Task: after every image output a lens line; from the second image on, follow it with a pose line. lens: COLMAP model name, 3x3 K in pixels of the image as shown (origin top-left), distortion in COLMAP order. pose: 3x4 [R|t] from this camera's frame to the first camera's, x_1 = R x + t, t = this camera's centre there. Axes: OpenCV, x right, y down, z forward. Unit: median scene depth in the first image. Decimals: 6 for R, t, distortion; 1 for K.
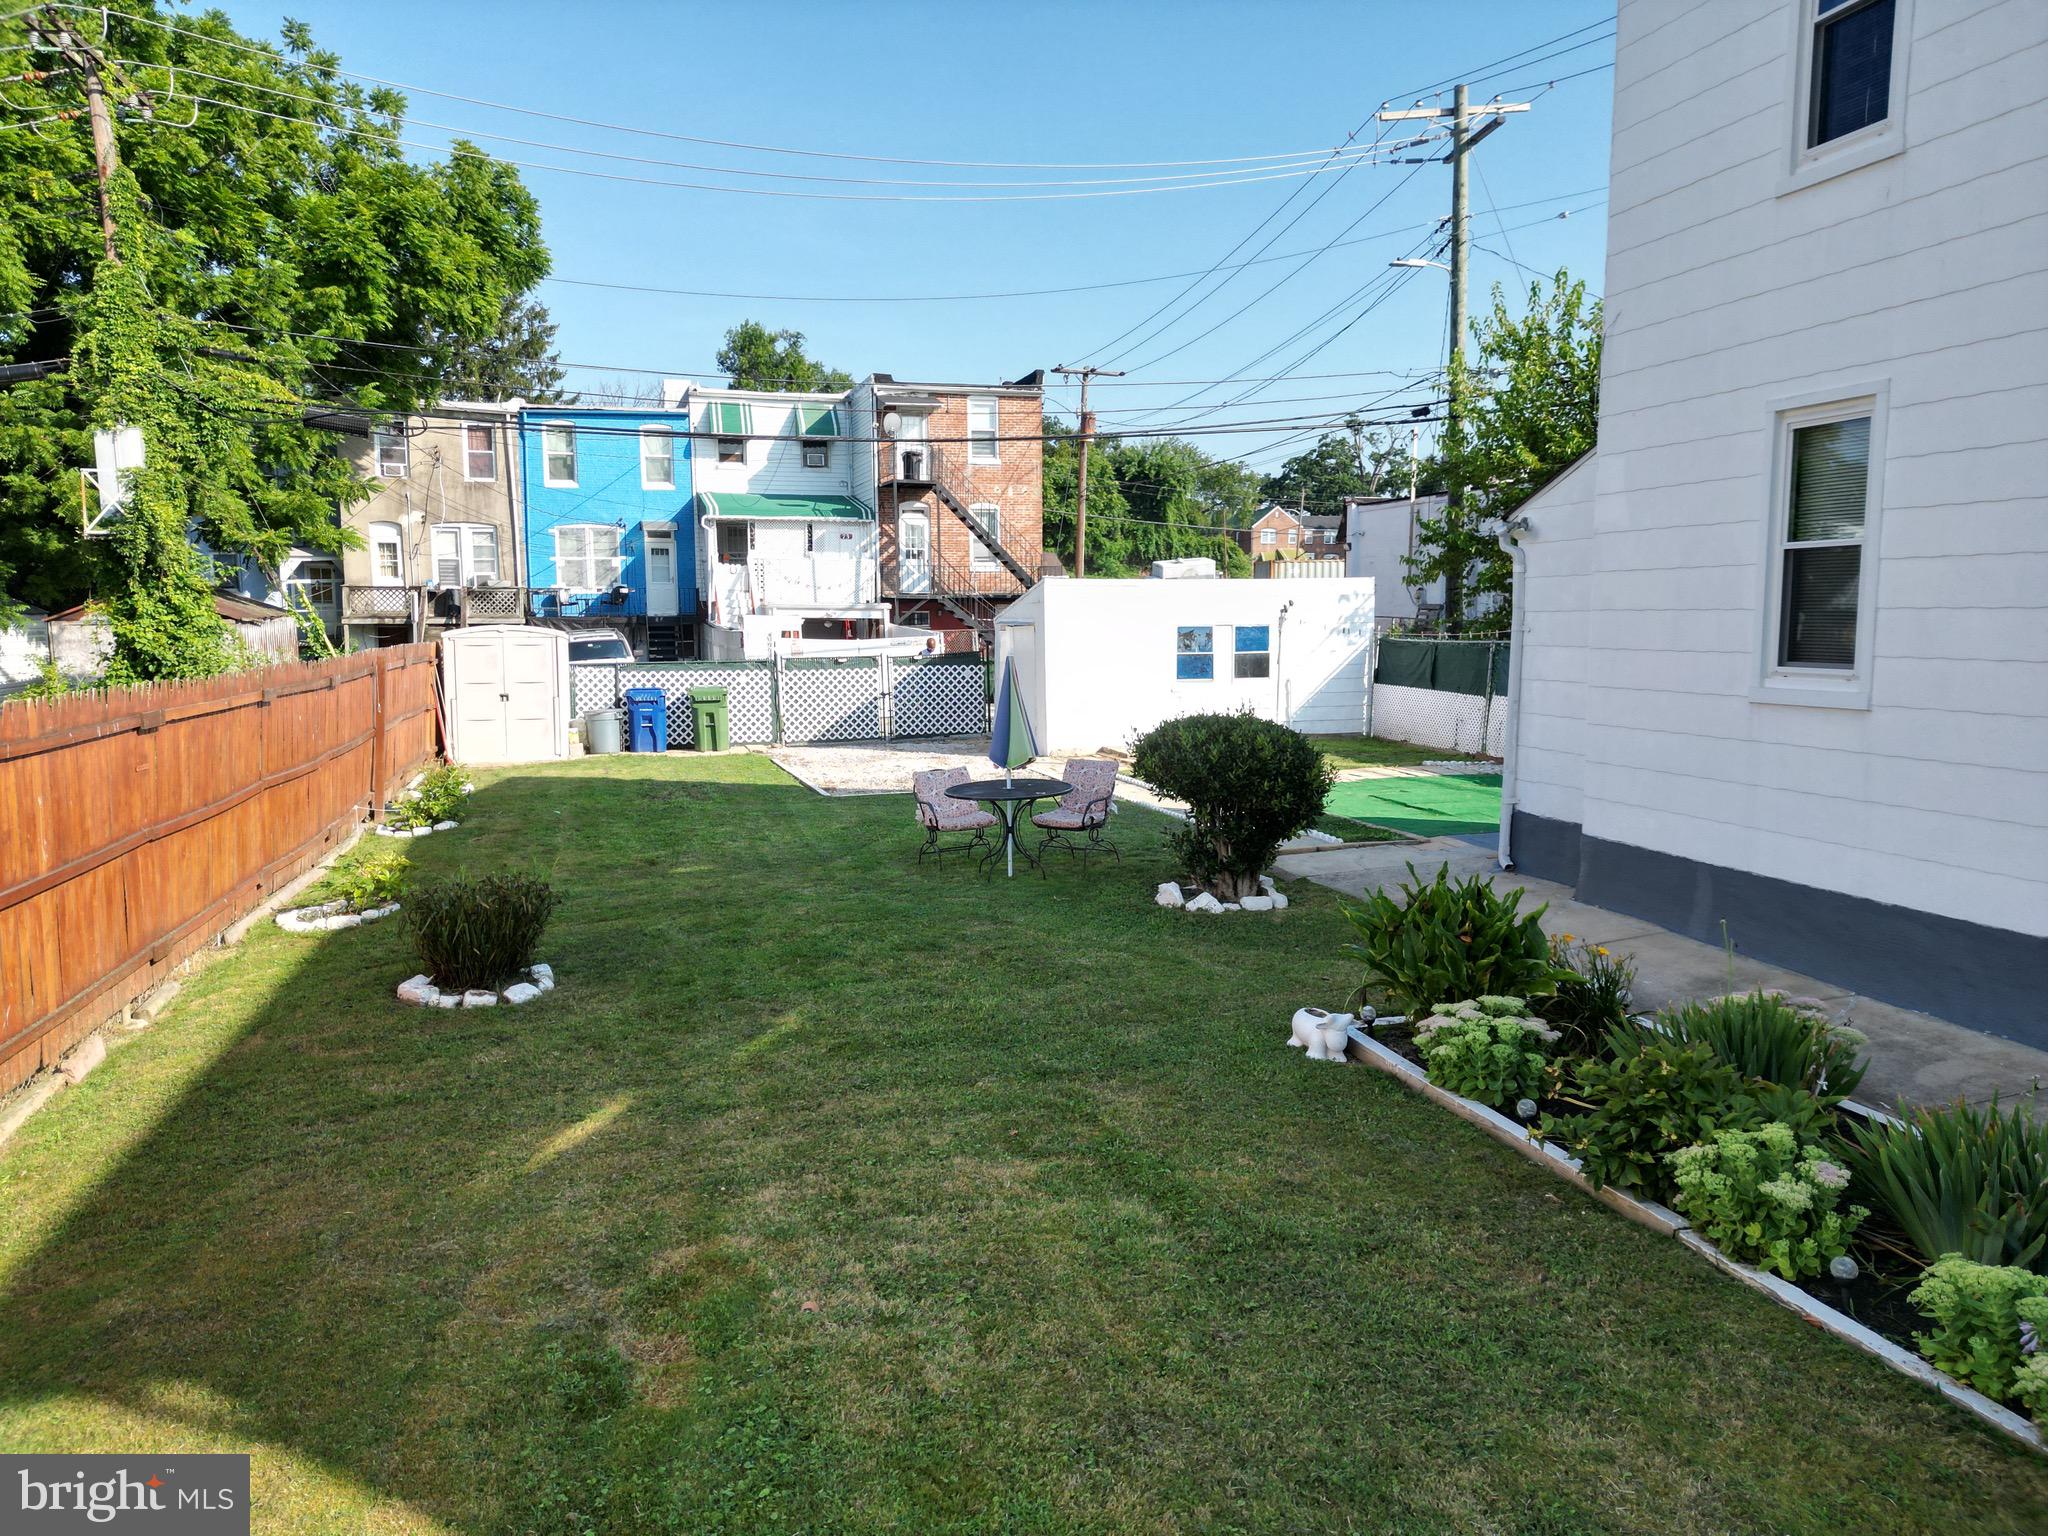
lens RADIAL K [[1422.2, 0, 1020.6], [0, 1422.2, 766.5], [0, 0, 1]] dist [0.074800, -0.079042]
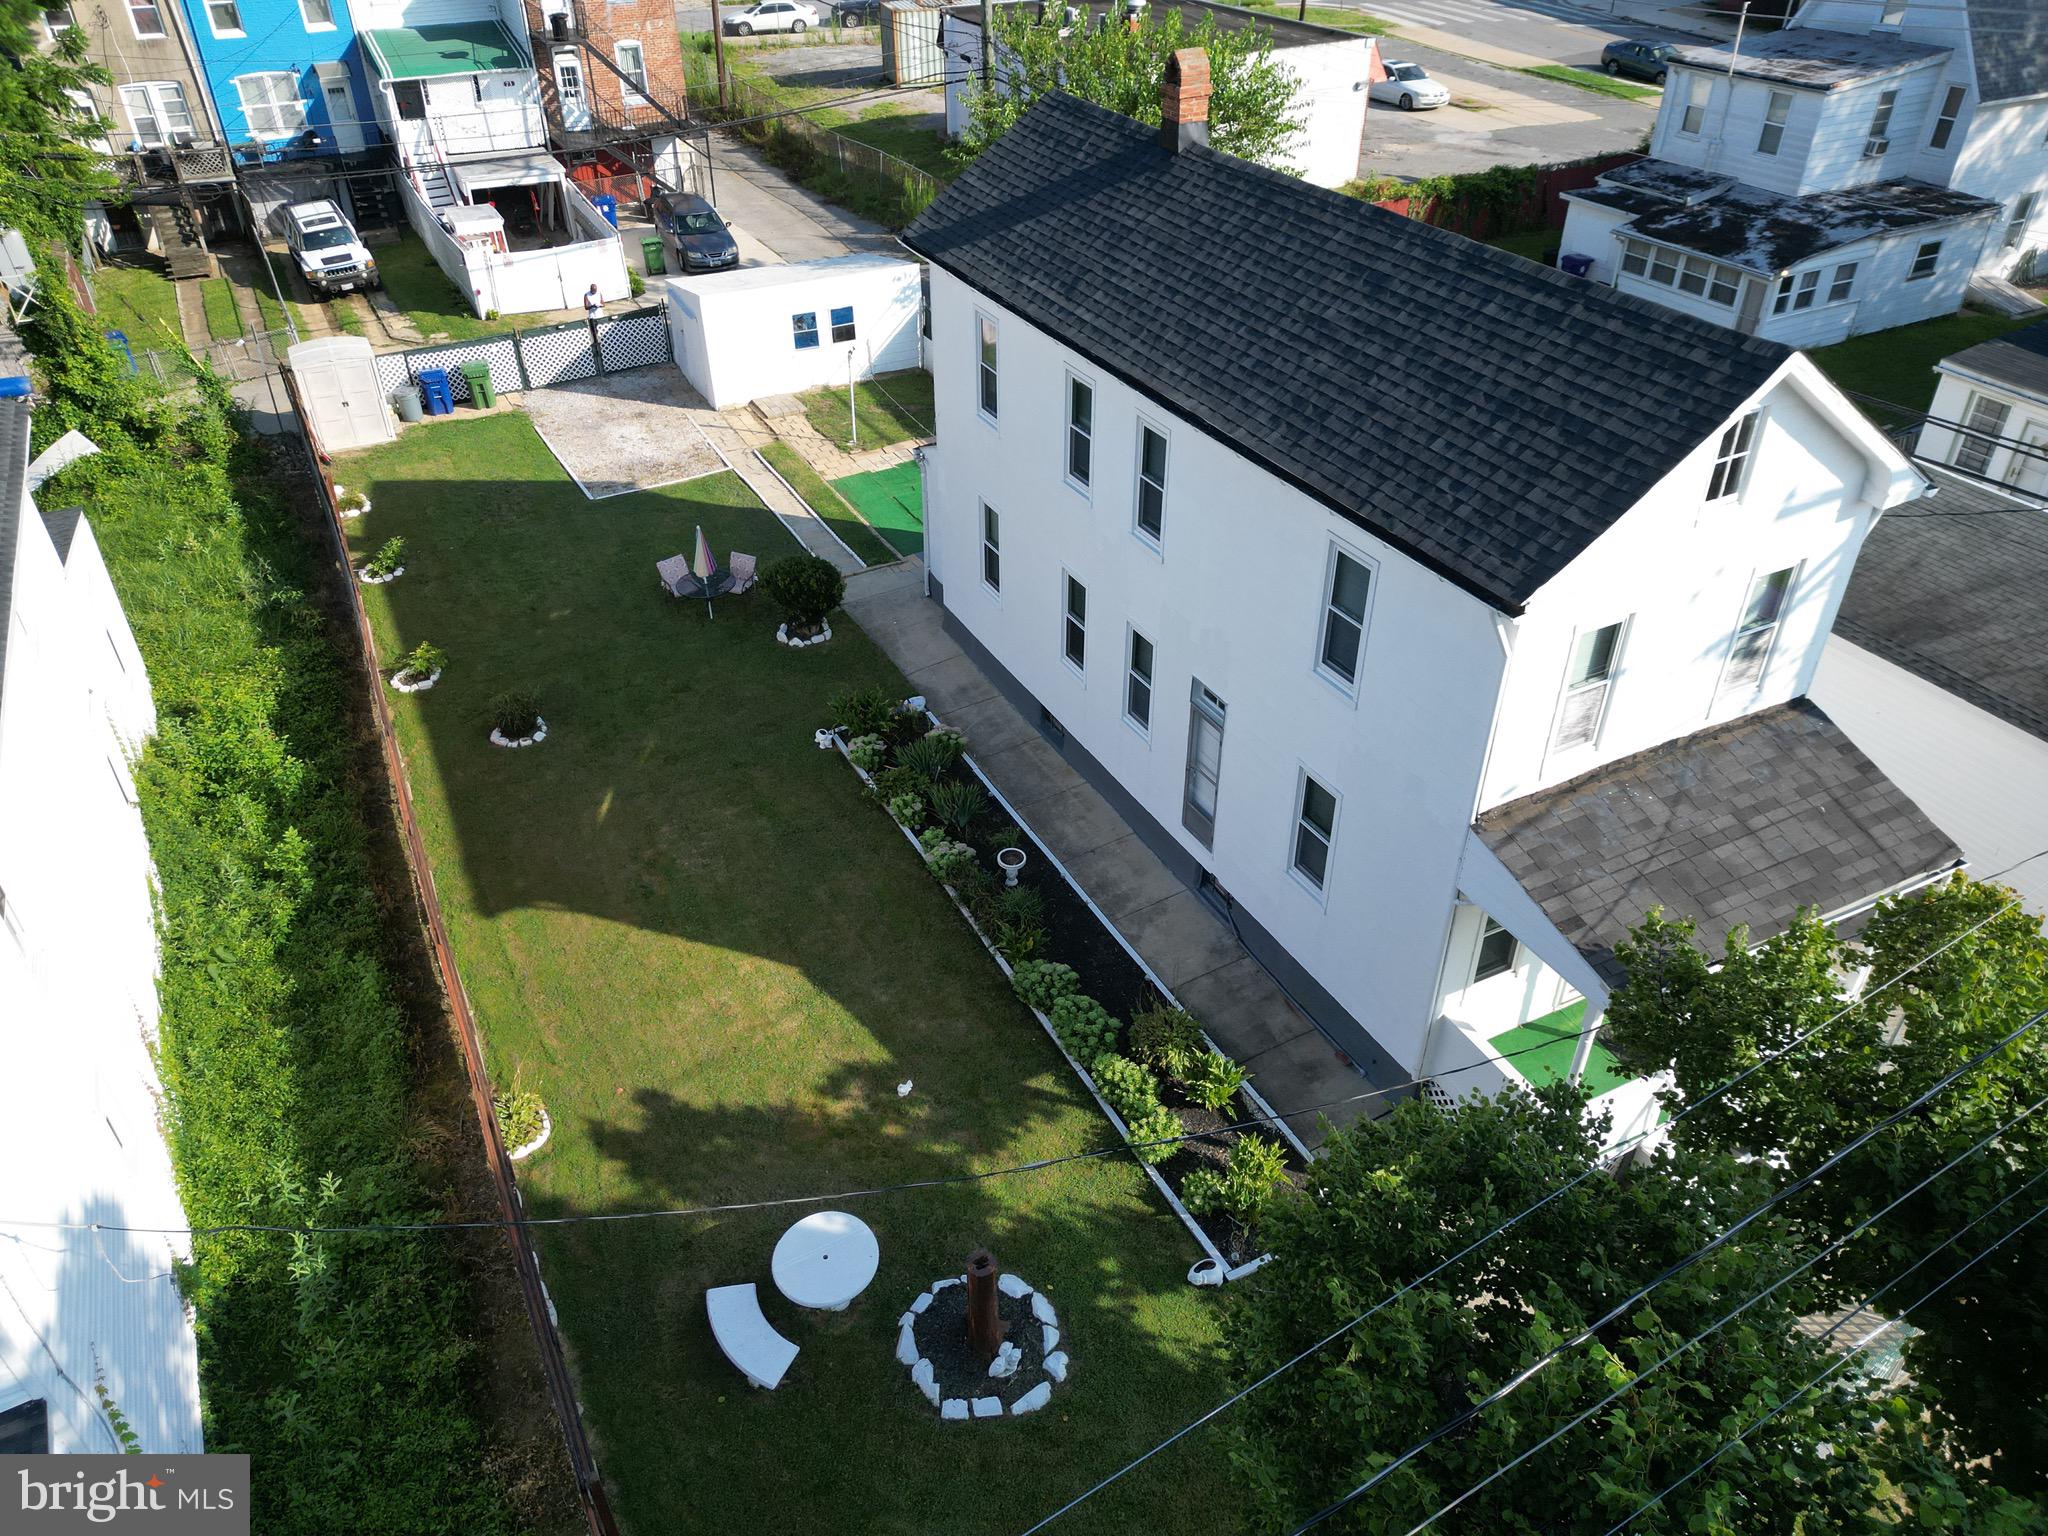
lens RADIAL K [[1422.2, 0, 1020.6], [0, 1422.2, 766.5], [0, 0, 1]] dist [0.074800, -0.079042]
pose [[0.978144, -0.117351, 0.171649, 0.027909], [0.017745, 0.869616, 0.493410, -0.419237], [-0.207170, -0.479580, 0.852692, -0.580727]]
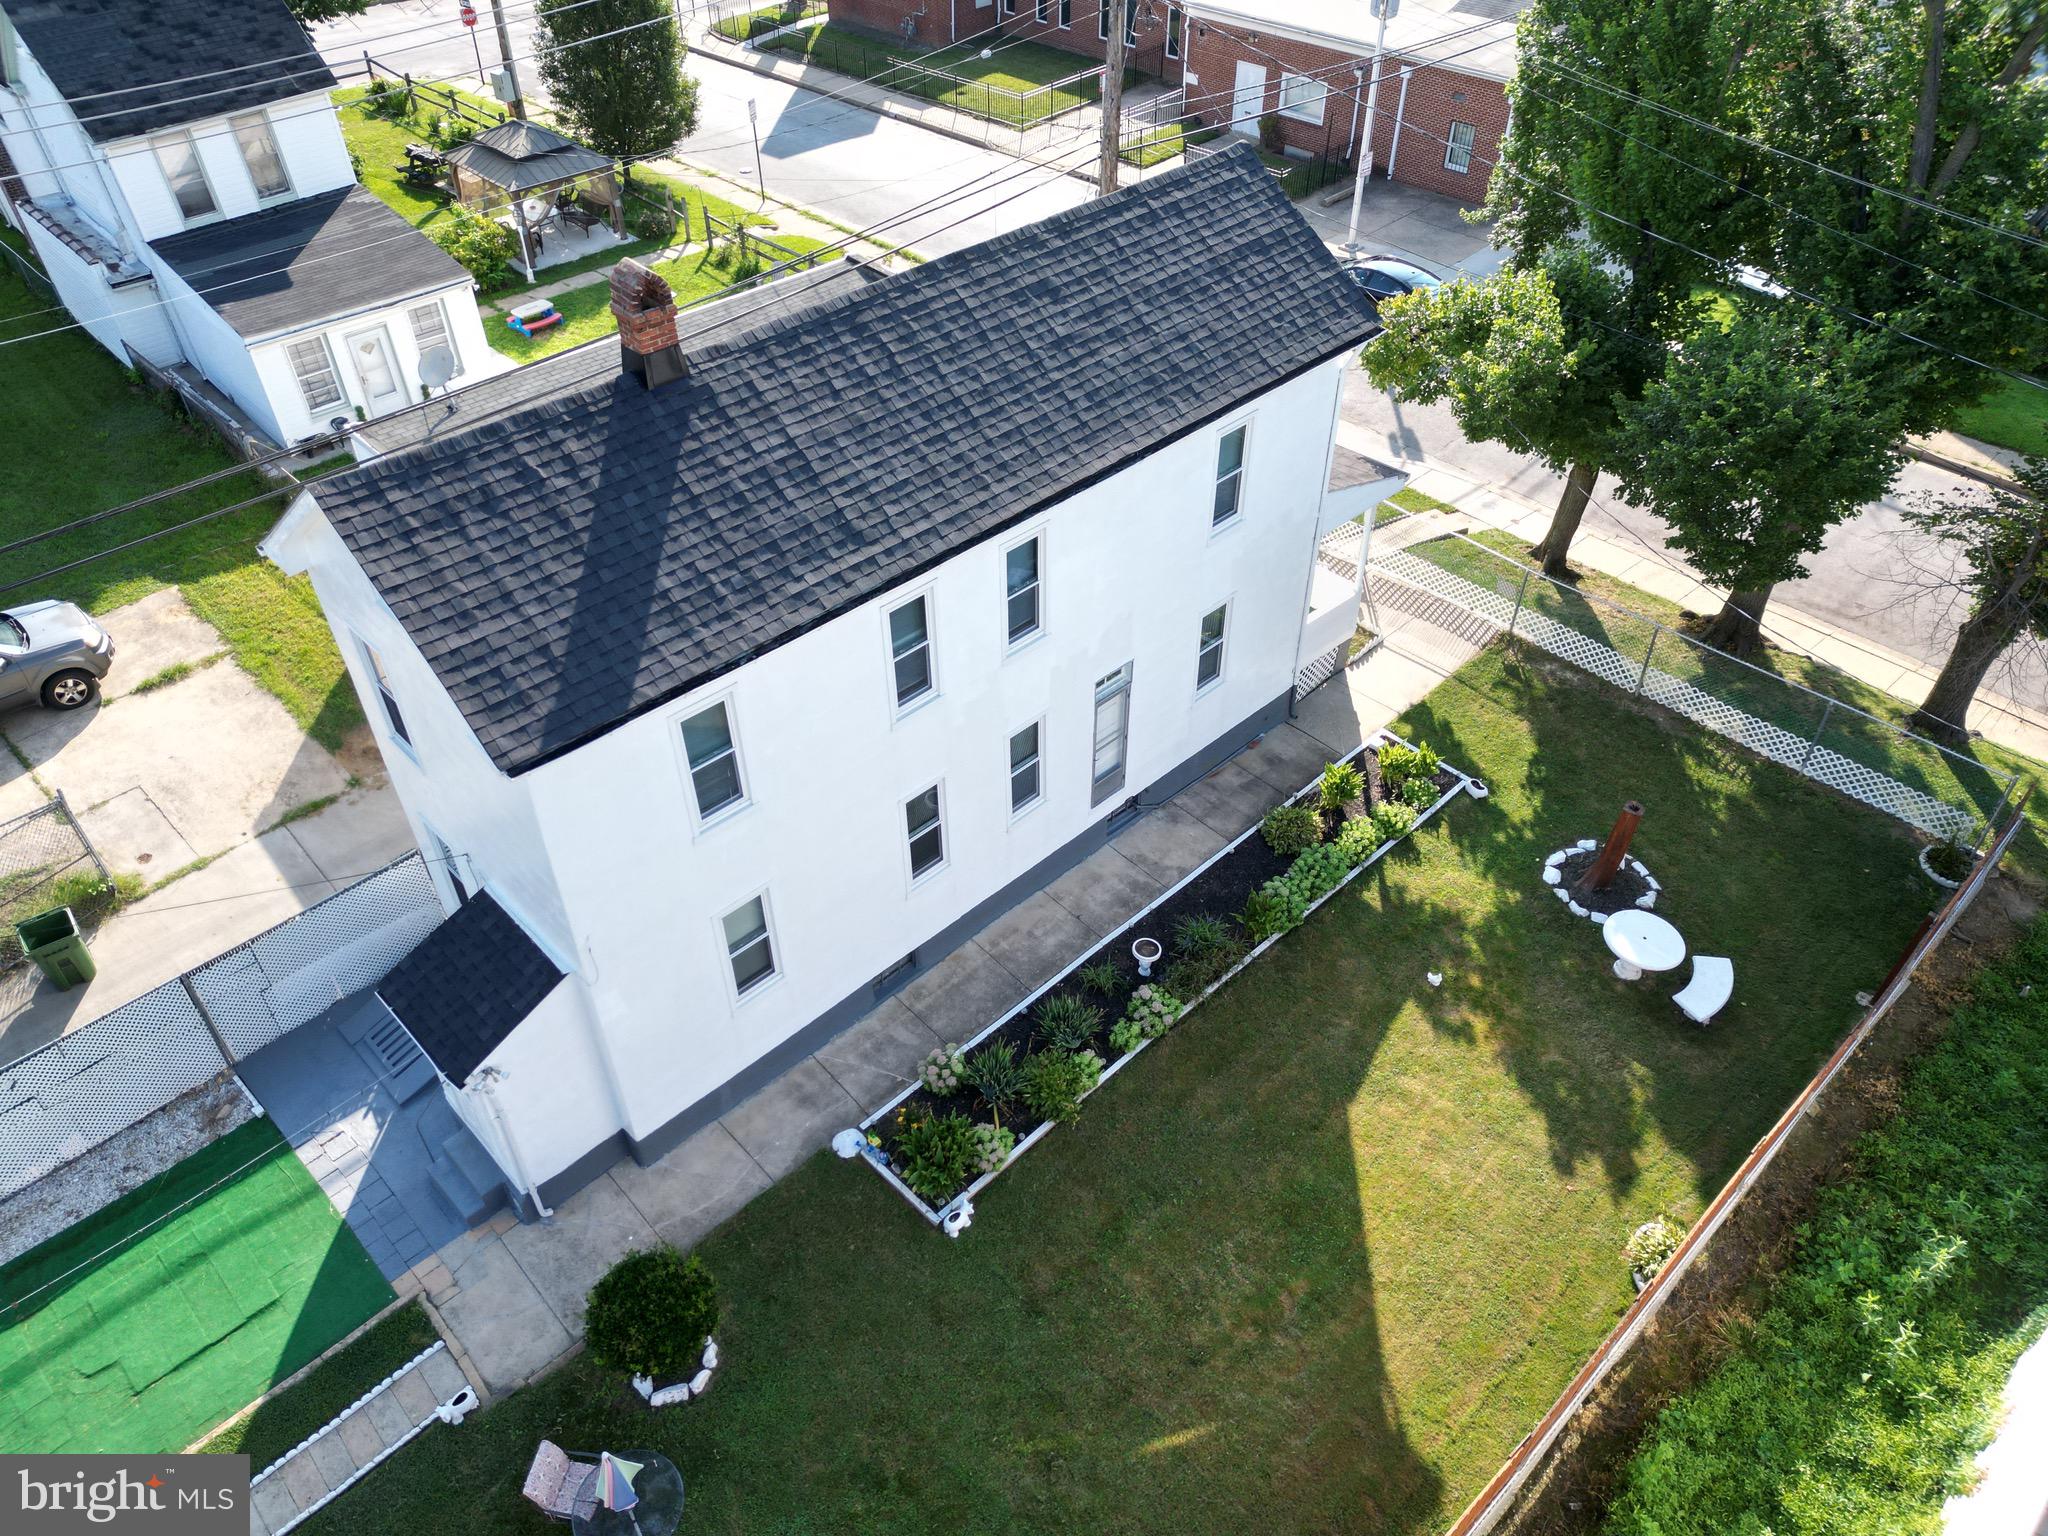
lens RADIAL K [[1433.1, 0, 1033.2], [0, 1433.1, 761.7], [0, 0, 1]] dist [0.053410, -0.039481]
pose [[-0.478697, -0.572152, 0.665952, -0.318142], [0.097252, 0.719282, 0.687877, -0.625035], [-0.872577, 0.394050, -0.288675, 0.421723]]
